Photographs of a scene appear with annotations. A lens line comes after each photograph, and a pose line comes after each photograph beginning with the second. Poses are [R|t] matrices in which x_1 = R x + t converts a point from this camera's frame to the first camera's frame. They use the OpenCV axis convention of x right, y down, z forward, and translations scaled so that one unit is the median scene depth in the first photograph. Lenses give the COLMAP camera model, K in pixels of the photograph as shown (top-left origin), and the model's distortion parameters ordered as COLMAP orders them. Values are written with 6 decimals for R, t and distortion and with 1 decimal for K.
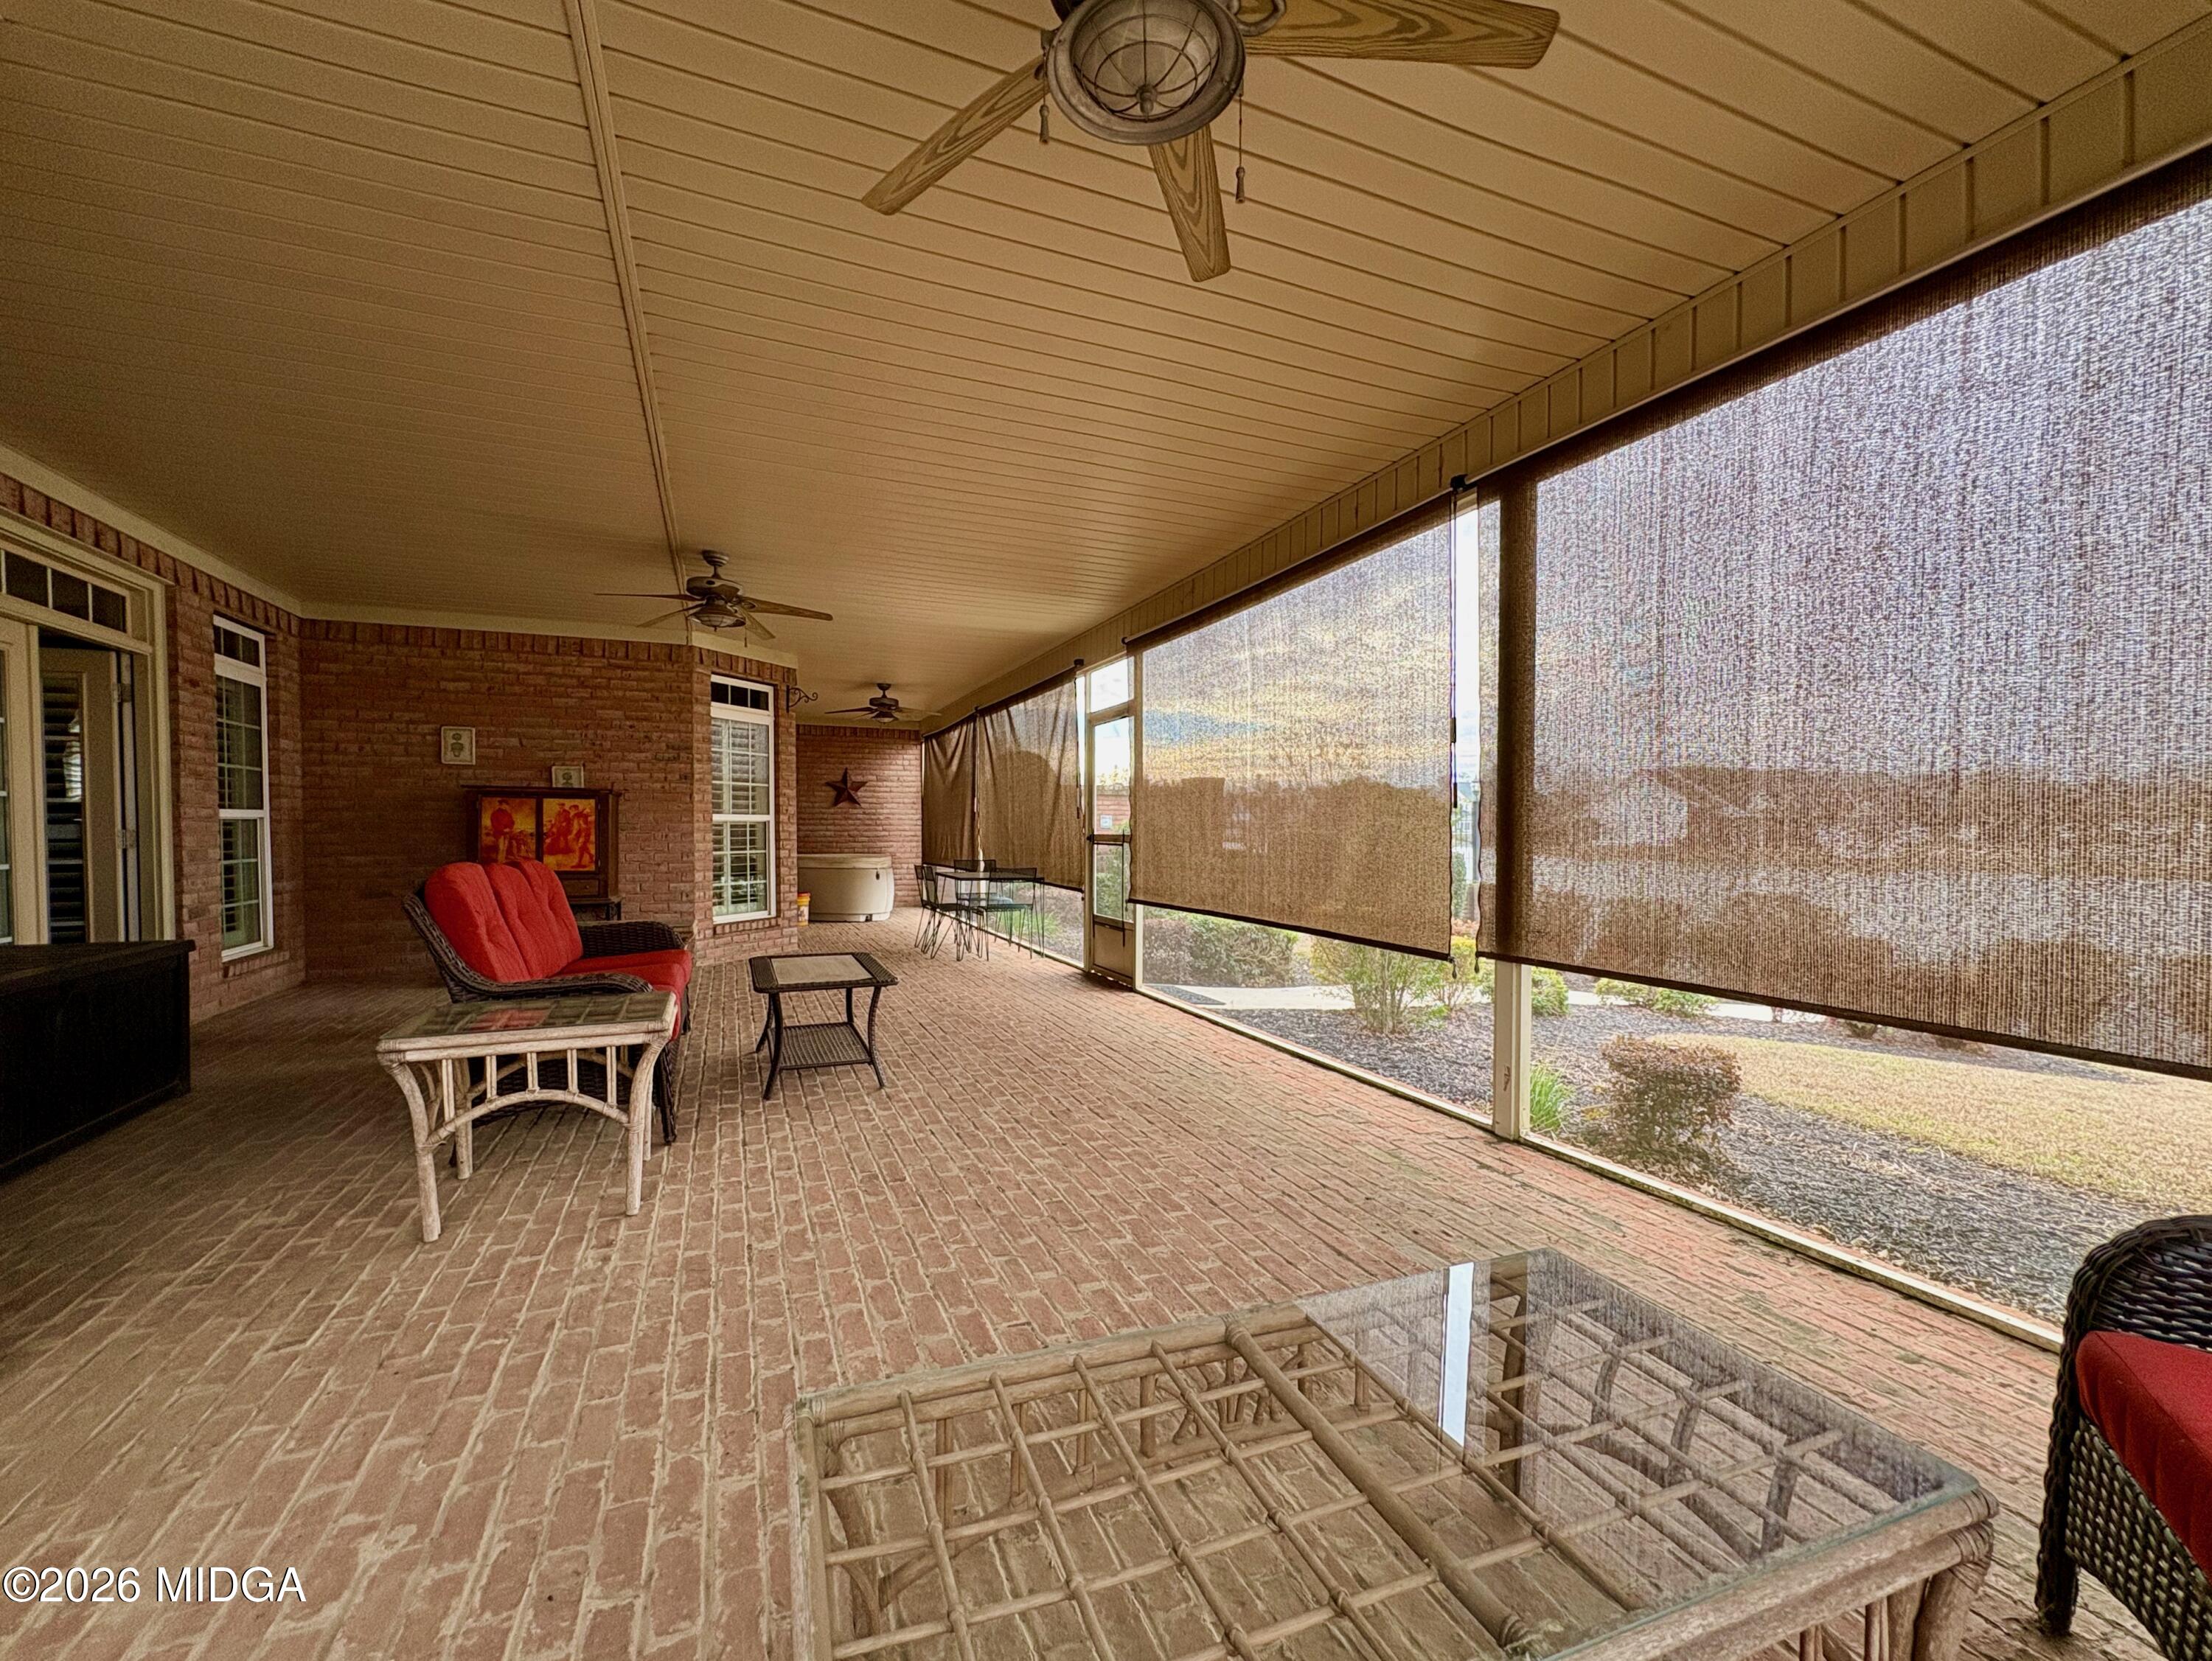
lens RADIAL K [[897.7, 0, 1096.5], [0, 897.7, 845.6], [0, 0, 1]] dist [0.001019, 0.000625]
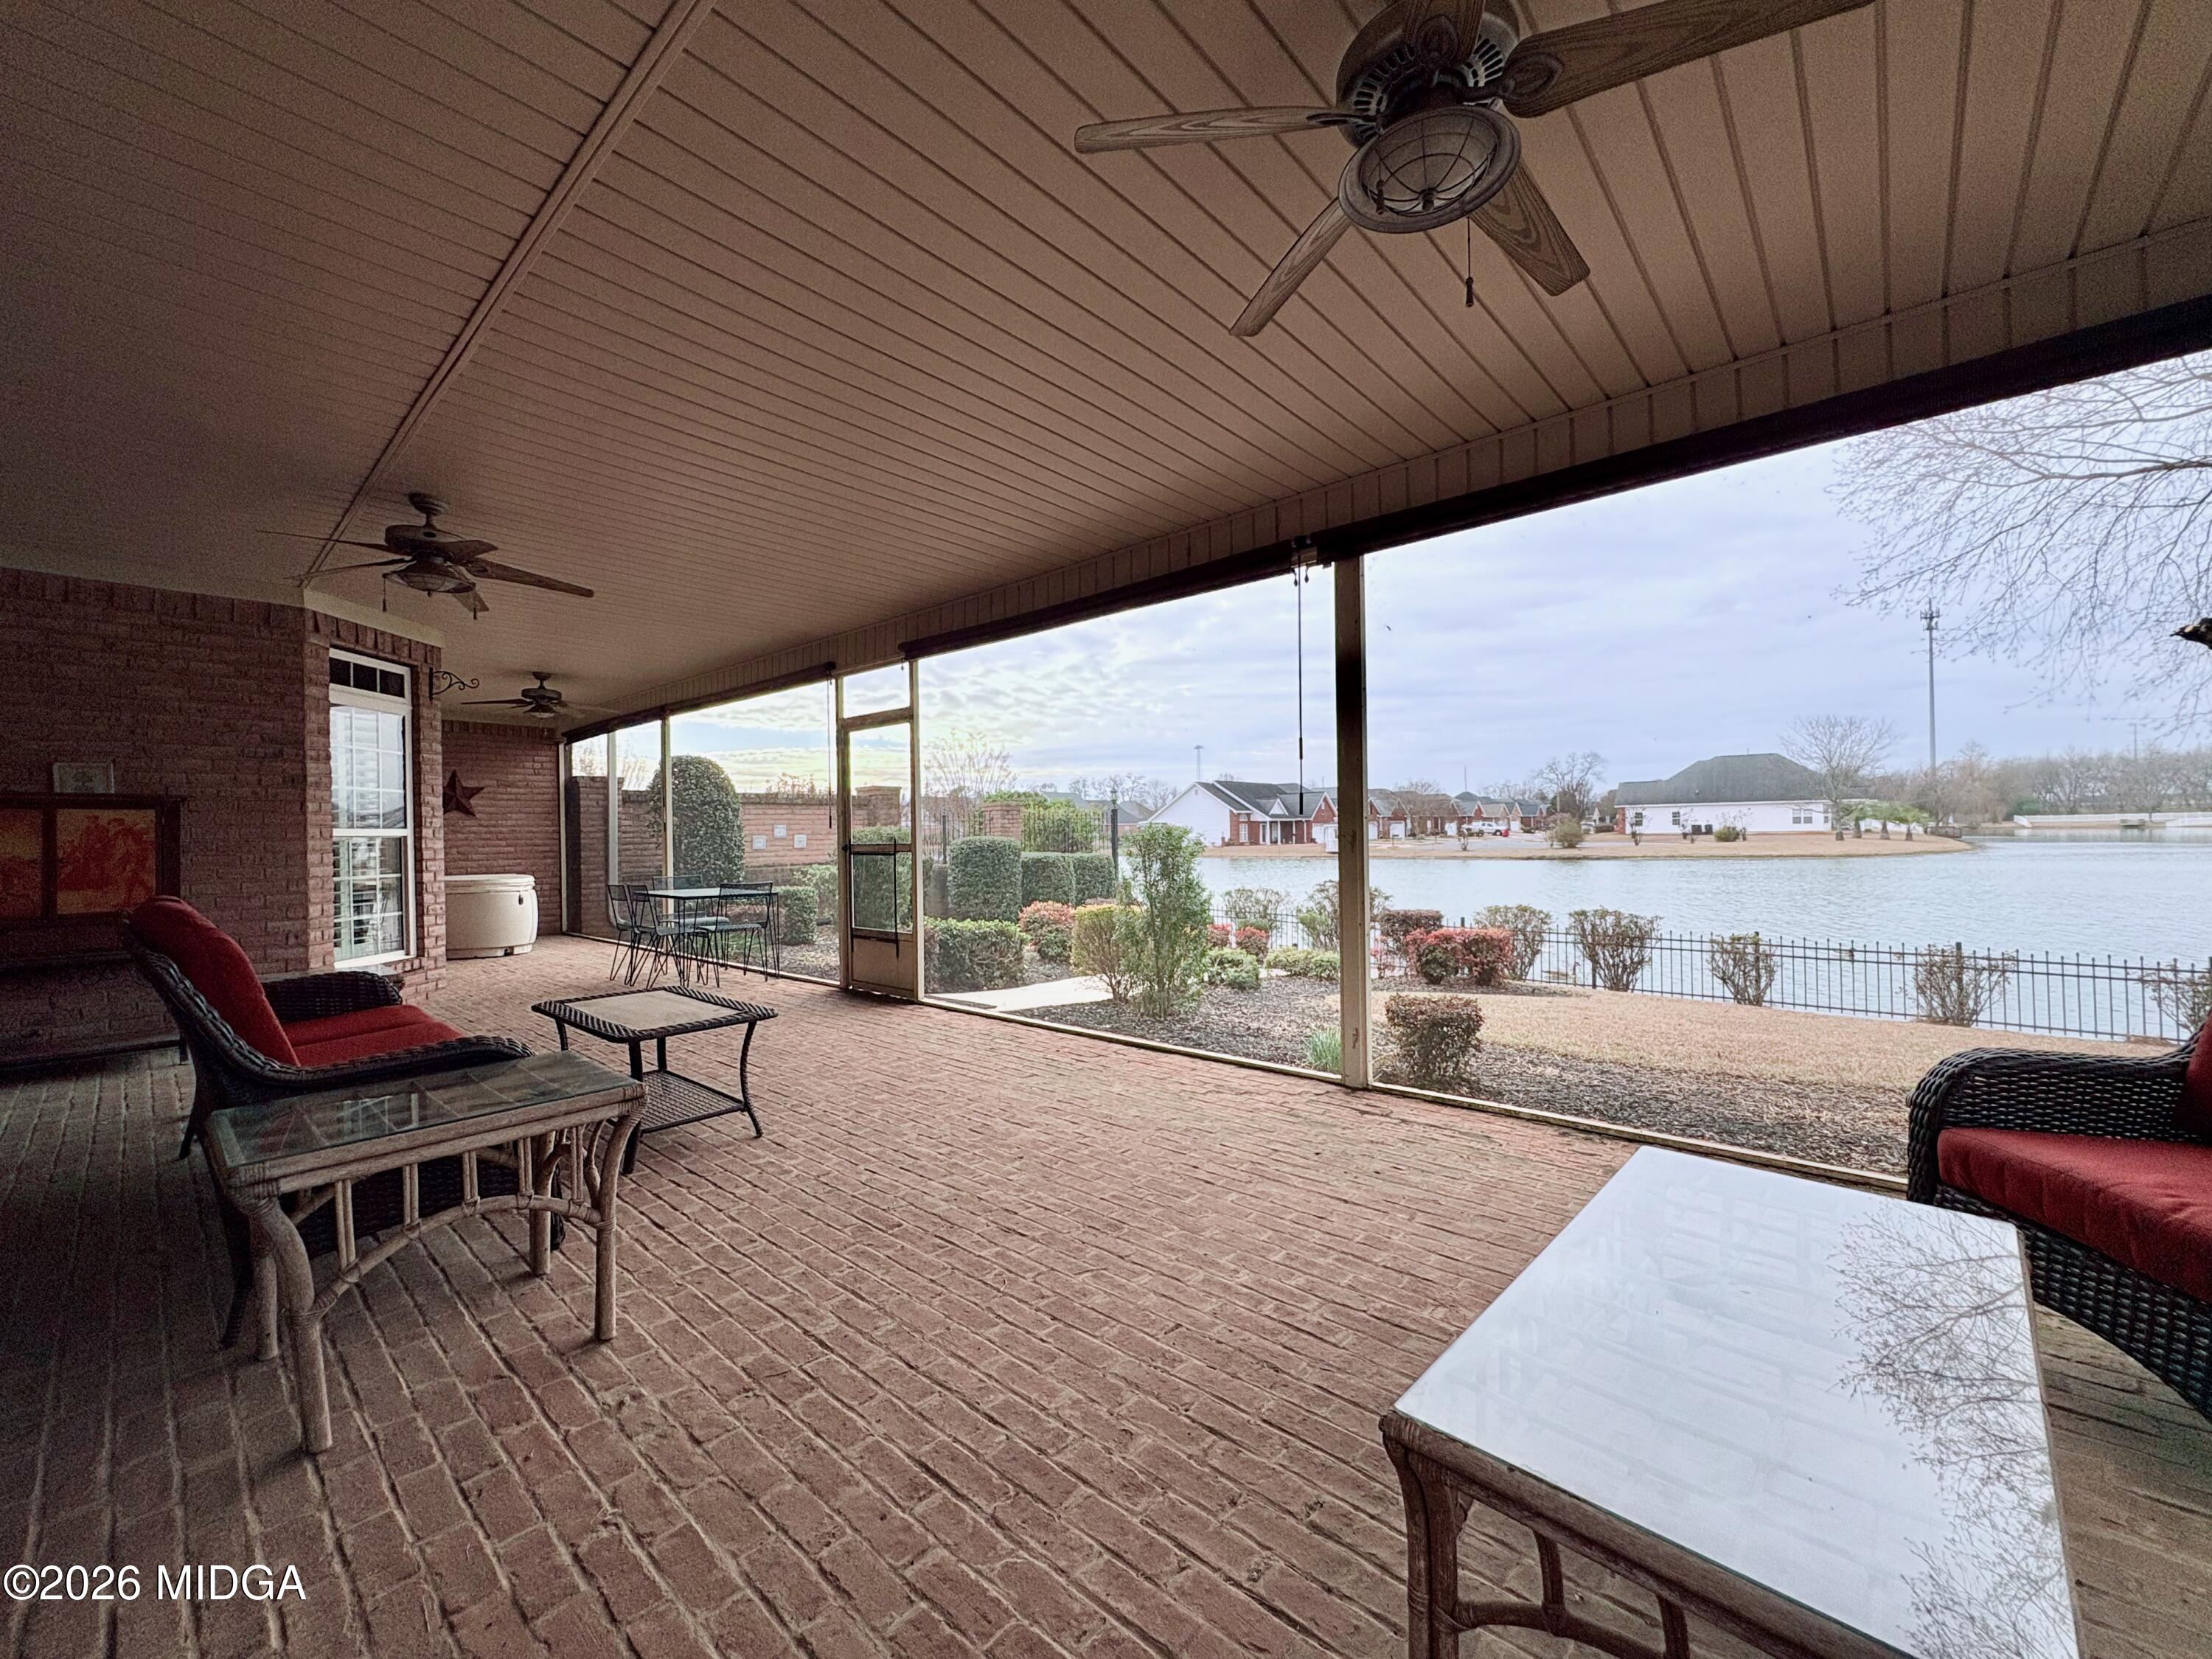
lens RADIAL K [[874.3, 0, 1098.3], [0, 874.3, 830.5], [0, 0, 1]] dist [-0.001331, 0.000963]
pose [[0.897460, -0.014204, 0.440868, -0.209297], [0.025546, 0.999478, -0.019801, -0.002586], [-0.440356, 0.029033, 0.897354, 0.051683]]
